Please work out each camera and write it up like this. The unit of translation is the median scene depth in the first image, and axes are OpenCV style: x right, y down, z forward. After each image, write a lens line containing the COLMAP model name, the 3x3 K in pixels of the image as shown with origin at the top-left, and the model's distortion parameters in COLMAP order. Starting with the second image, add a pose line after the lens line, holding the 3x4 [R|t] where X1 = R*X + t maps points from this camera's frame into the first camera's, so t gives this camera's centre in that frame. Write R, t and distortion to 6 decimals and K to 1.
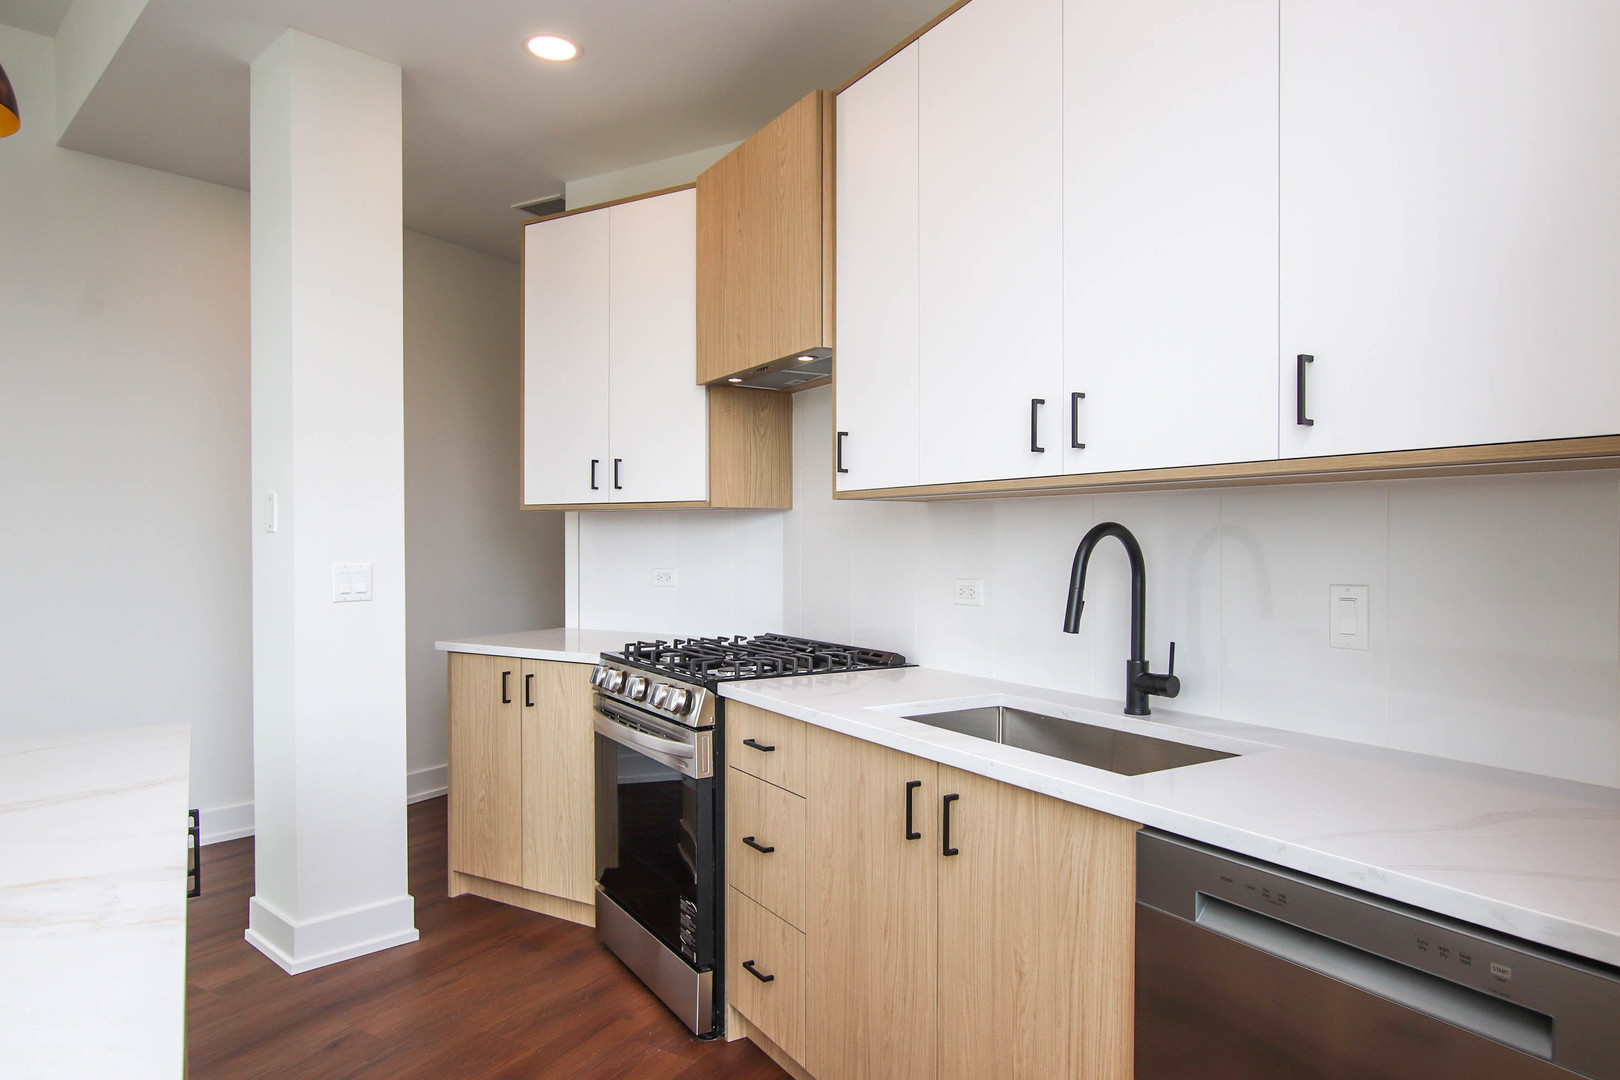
lens RADIAL K [[1002.7, 0, 810.0], [0, 1002.7, 540.0], [0, 0, 1]] dist [-0.008370, 0.001259]
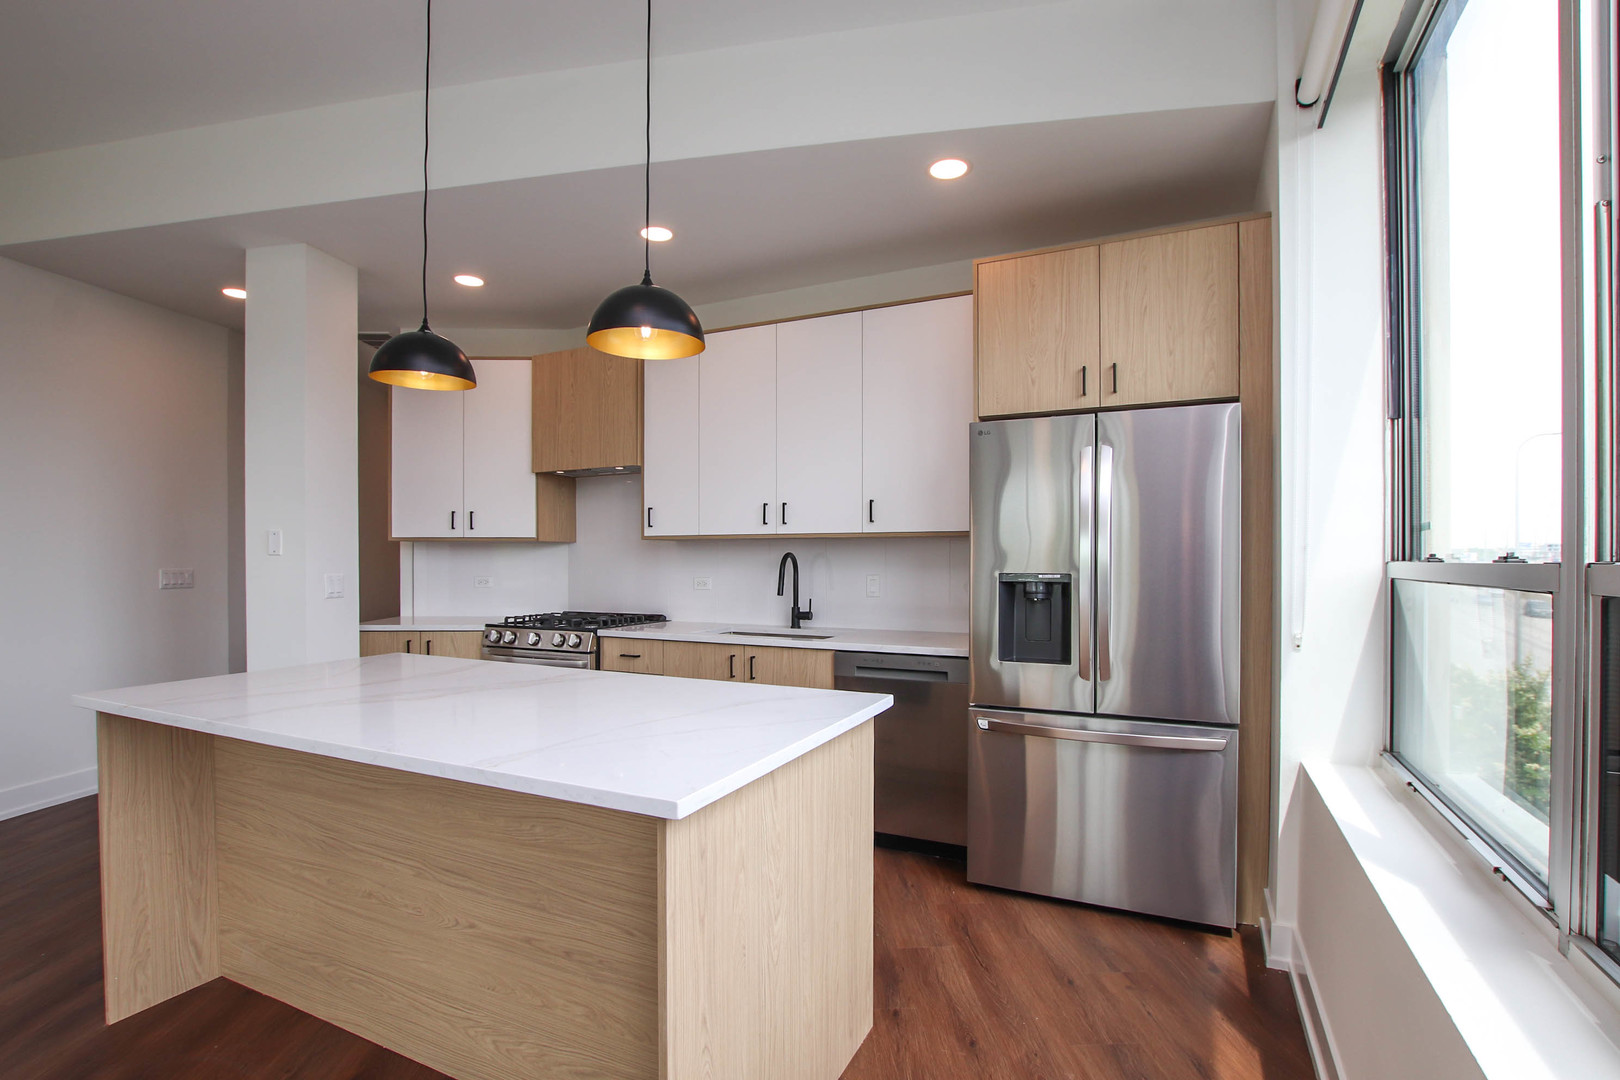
lens RADIAL K [[769.2, 0, 807.8], [0, 769.2, 549.9], [0, 0, 1]] dist [-0.024730, 0.000103]
pose [[0.844425, 0.004465, 0.535654, -0.496049], [0.001309, 0.999945, -0.010398, -0.002247], [-0.535671, 0.009481, 0.844373, -0.474667]]
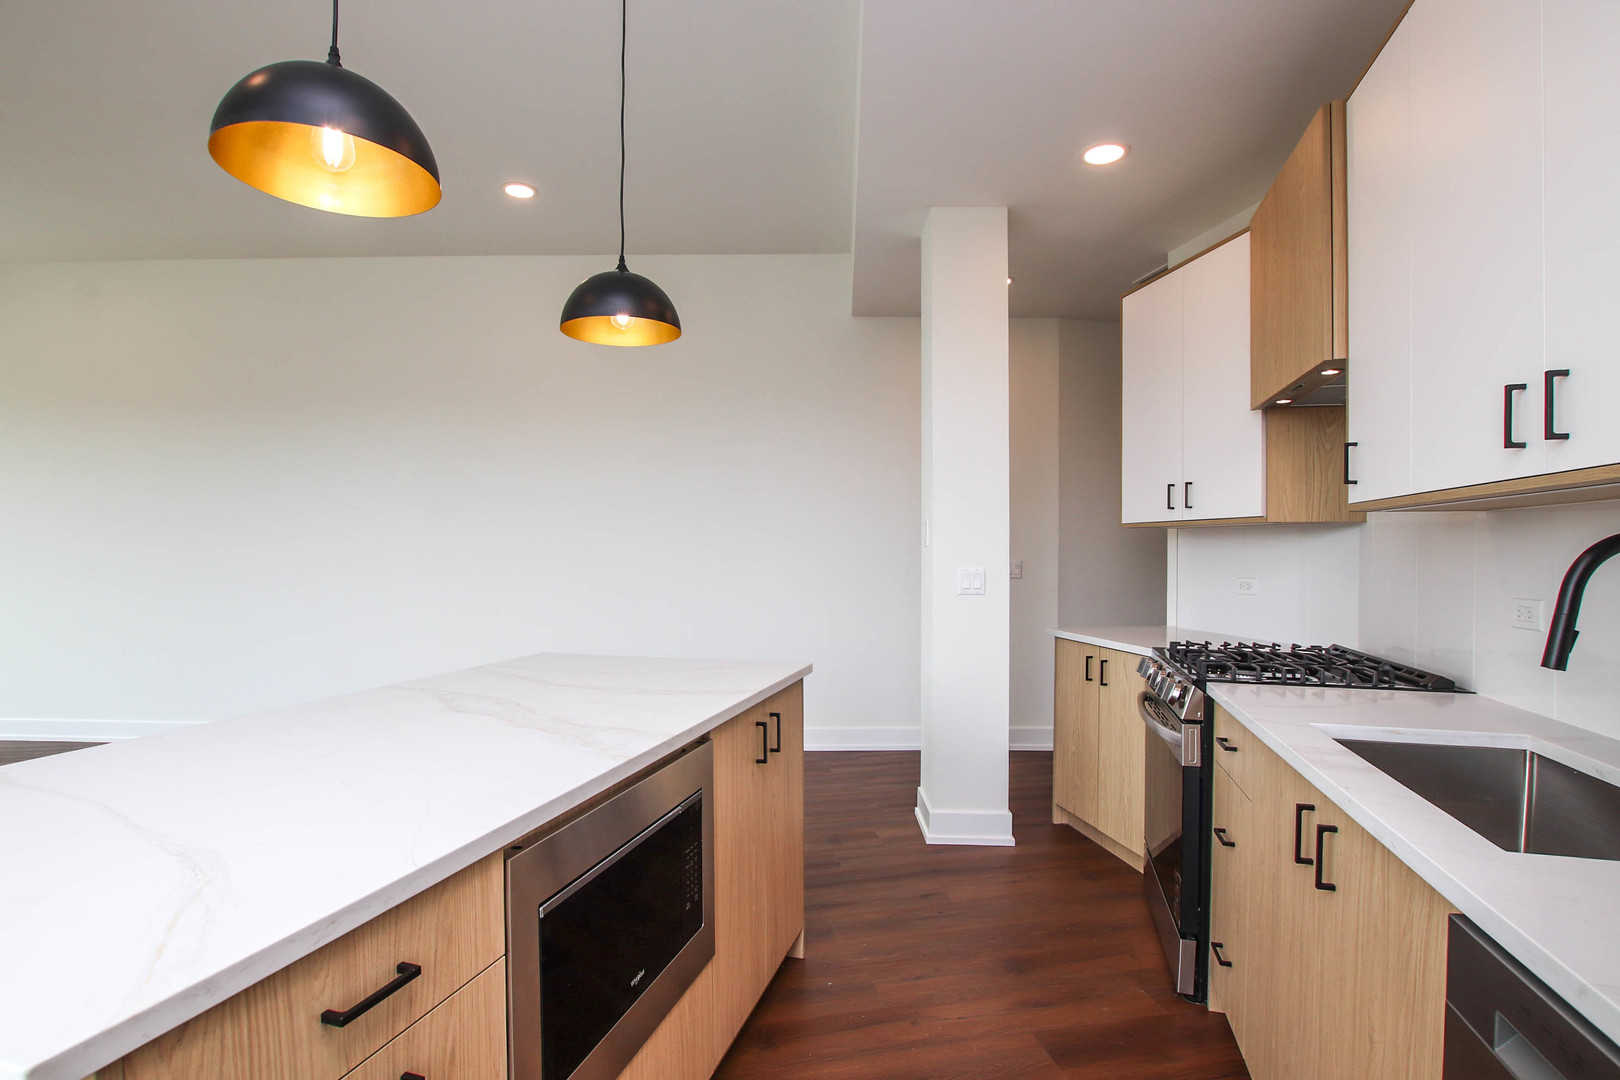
lens RADIAL K [[769.2, 0, 807.8], [0, 769.2, 549.9], [0, 0, 1]] dist [-0.024730, 0.000103]
pose [[0.671246, 0.001710, -0.741233, 0.205737], [-0.004353, 0.999989, -0.001635, 0.000574], [0.741222, 0.004324, 0.671246, 0.100948]]
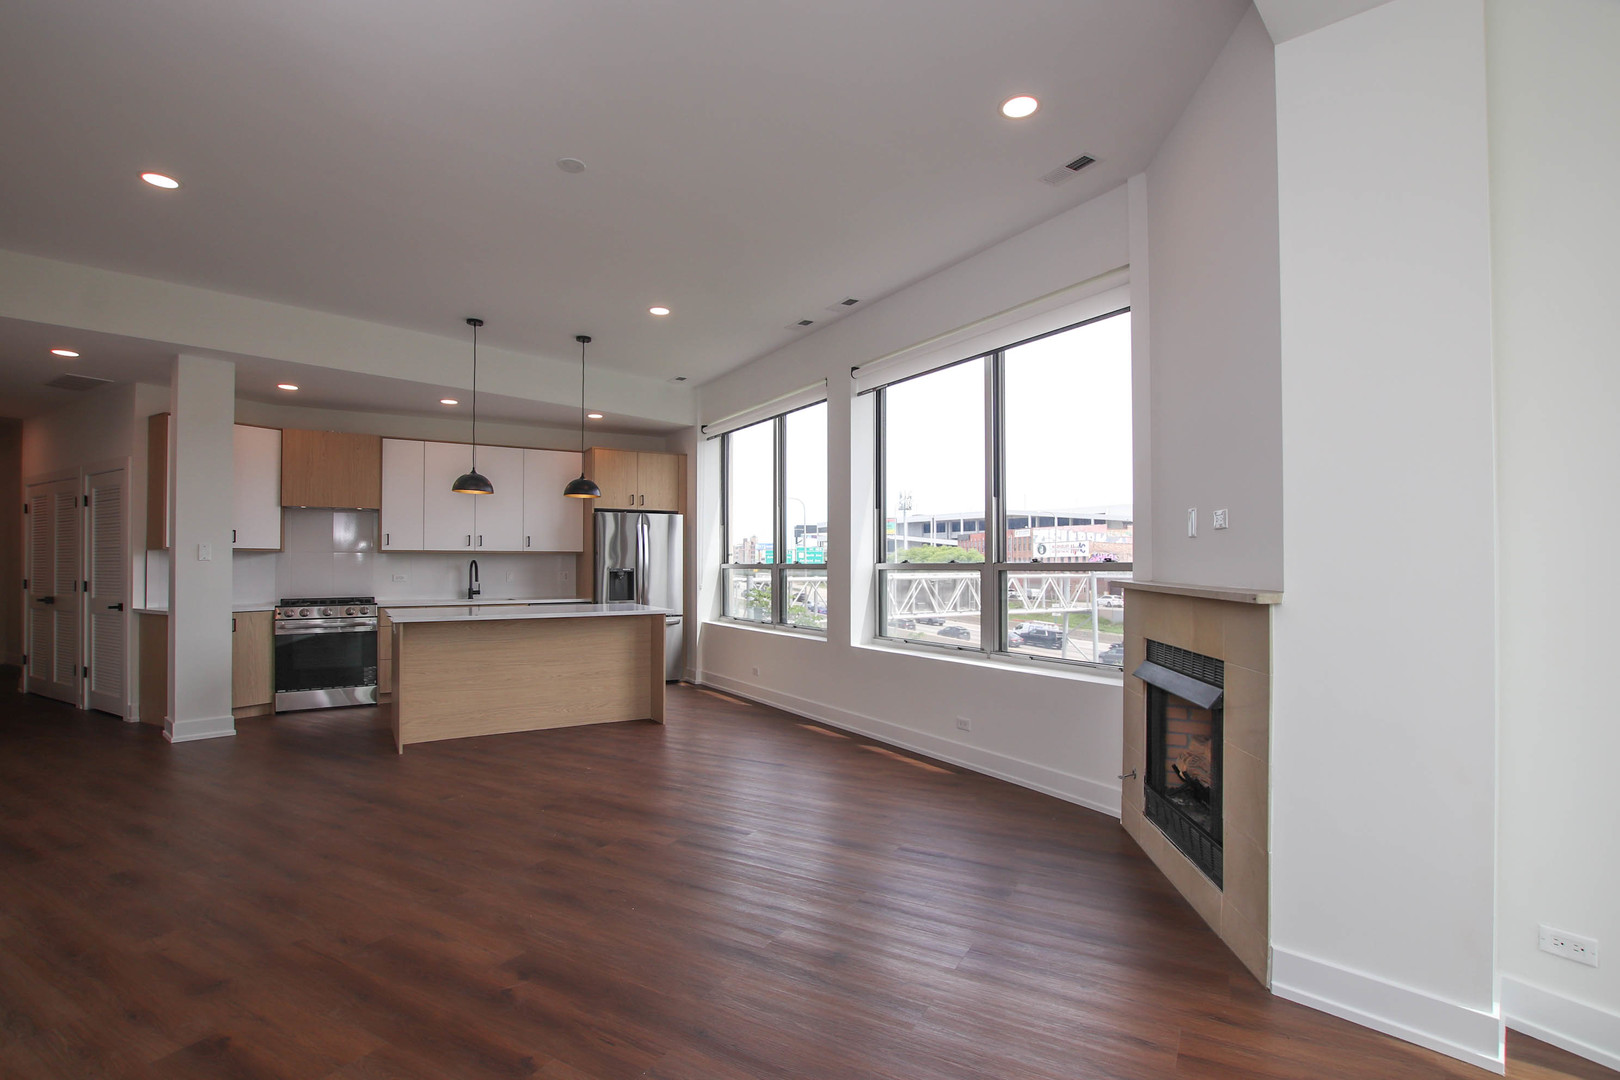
lens RADIAL K [[756.2, 0, 780.1], [0, 756.2, 541.8], [0, 0, 1]] dist [-0.001786, -0.000075]
pose [[0.024528, 0.026558, 0.999346, -2.403721], [0.002215, 0.999643, -0.026620, -0.002645], [-0.999697, 0.002867, 0.024461, -0.434177]]
